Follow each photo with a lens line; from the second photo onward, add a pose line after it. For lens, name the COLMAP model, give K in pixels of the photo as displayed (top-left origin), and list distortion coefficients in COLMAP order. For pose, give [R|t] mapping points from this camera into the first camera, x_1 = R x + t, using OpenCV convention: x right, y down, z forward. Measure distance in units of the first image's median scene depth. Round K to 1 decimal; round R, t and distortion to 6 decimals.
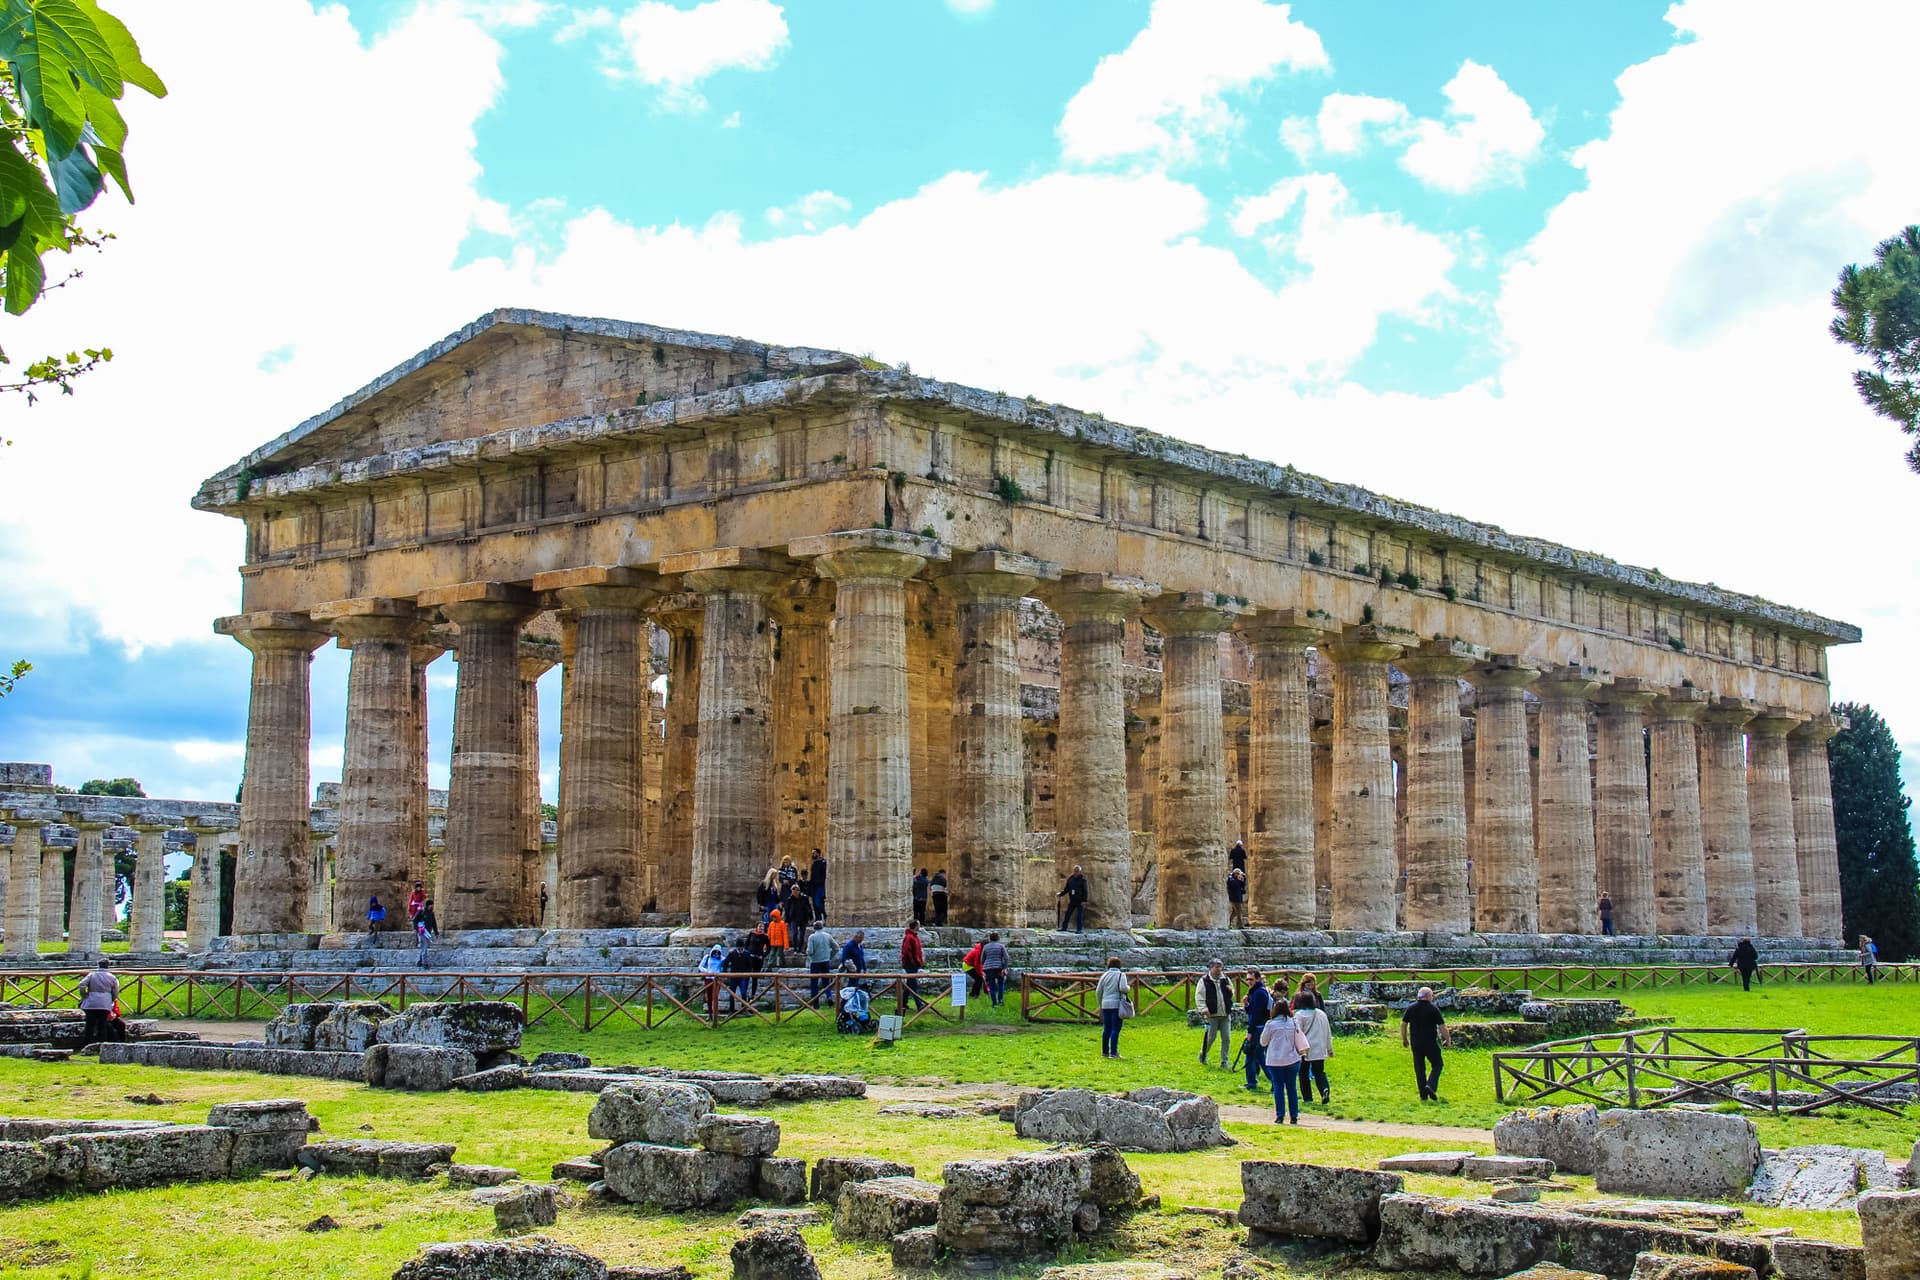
lens RADIAL K [[2995.8, 0, 992.1], [0, 2995.8, 667.5], [0, 0, 1]] dist [0.103516, 0.686977]
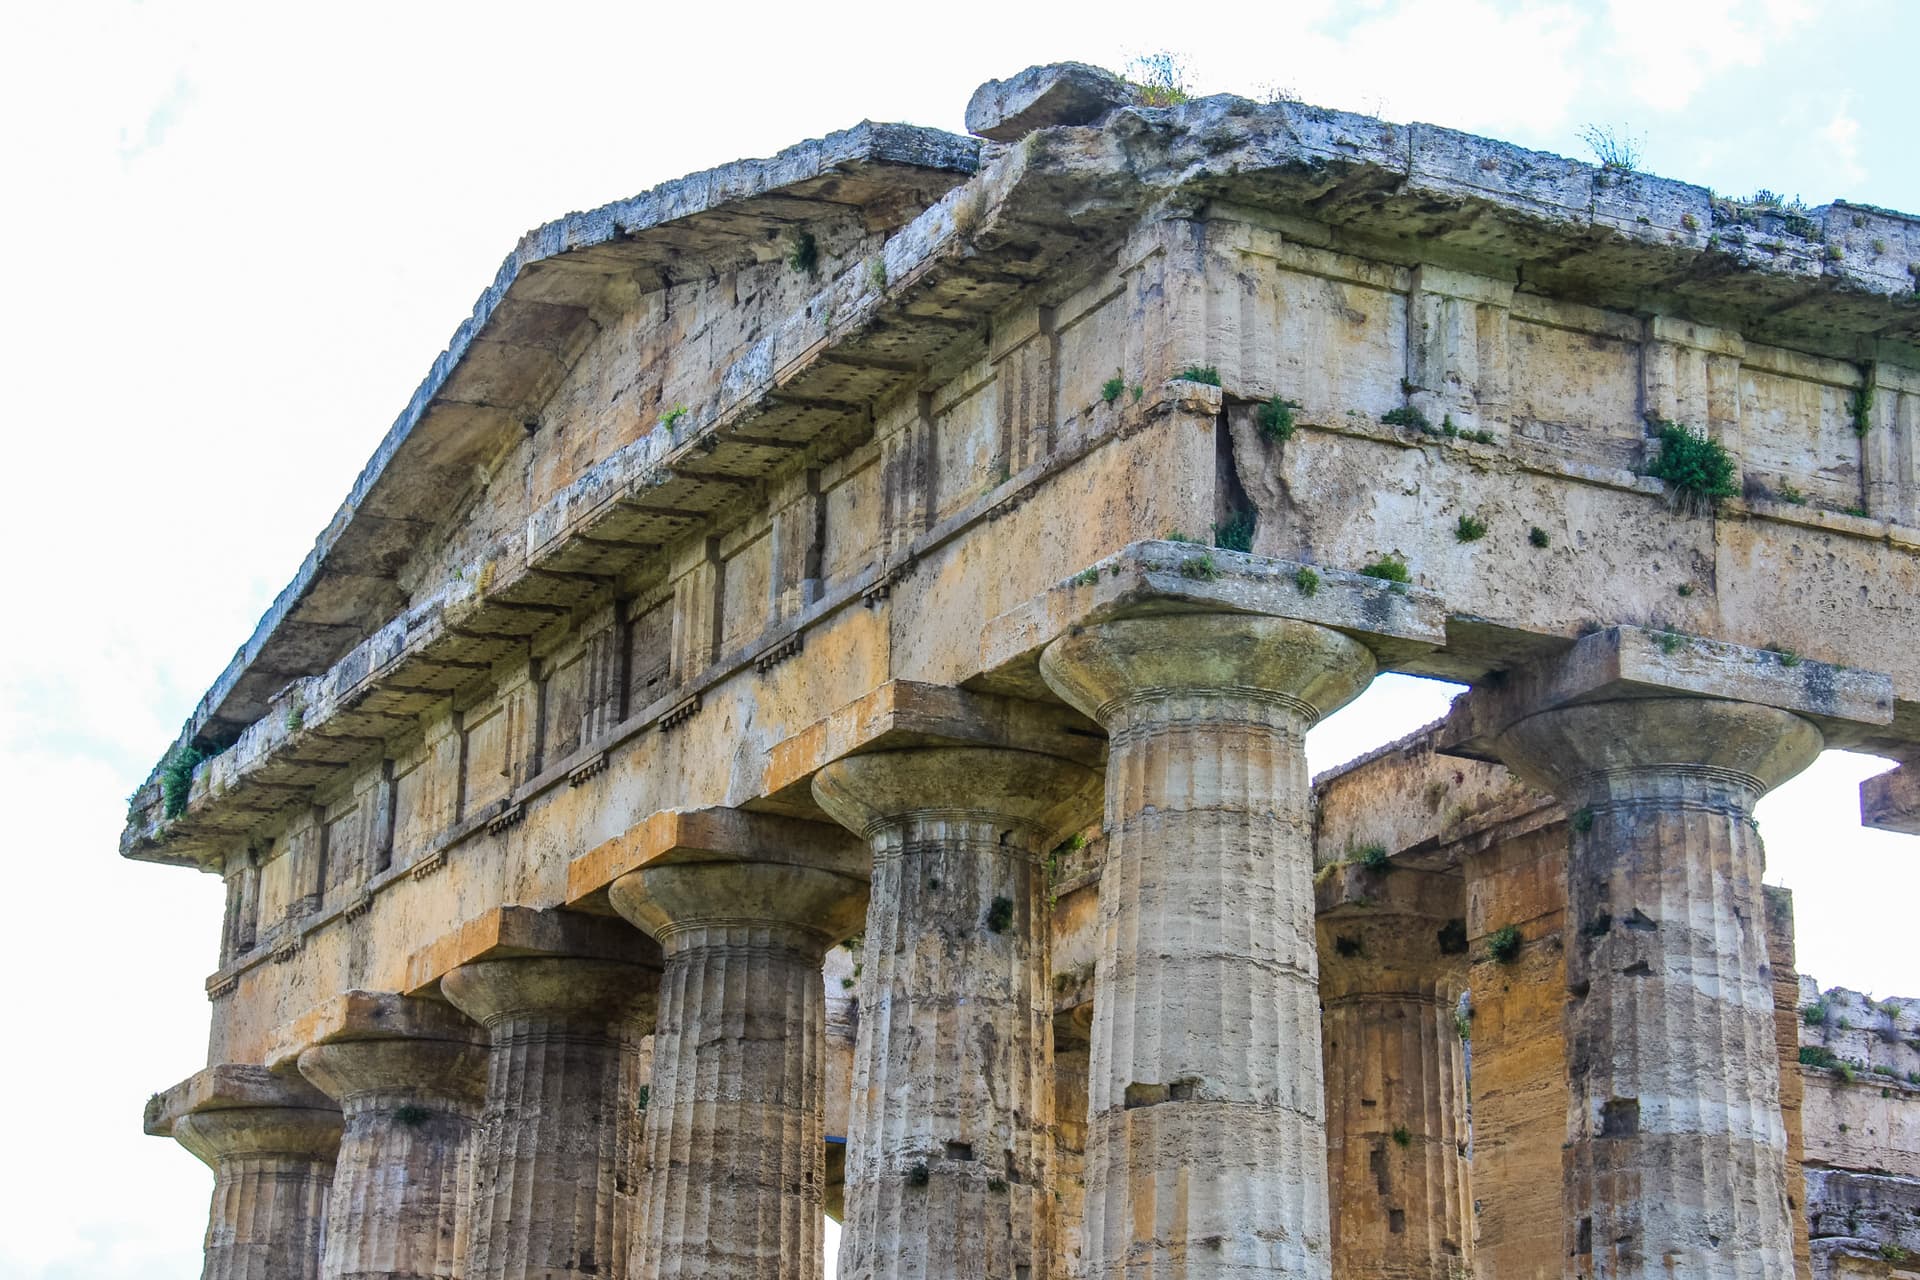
lens RADIAL K [[4360.2, 0, 960.0], [0, 4360.2, 640.0], [0, 0, 1]] dist [0.454836, 0.246806]
pose [[0.905361, -0.106659, -0.411030, 0.133592], [0.019525, 0.977374, -0.210613, 0.063266], [0.424194, 0.182655, 0.886959, 0.532724]]
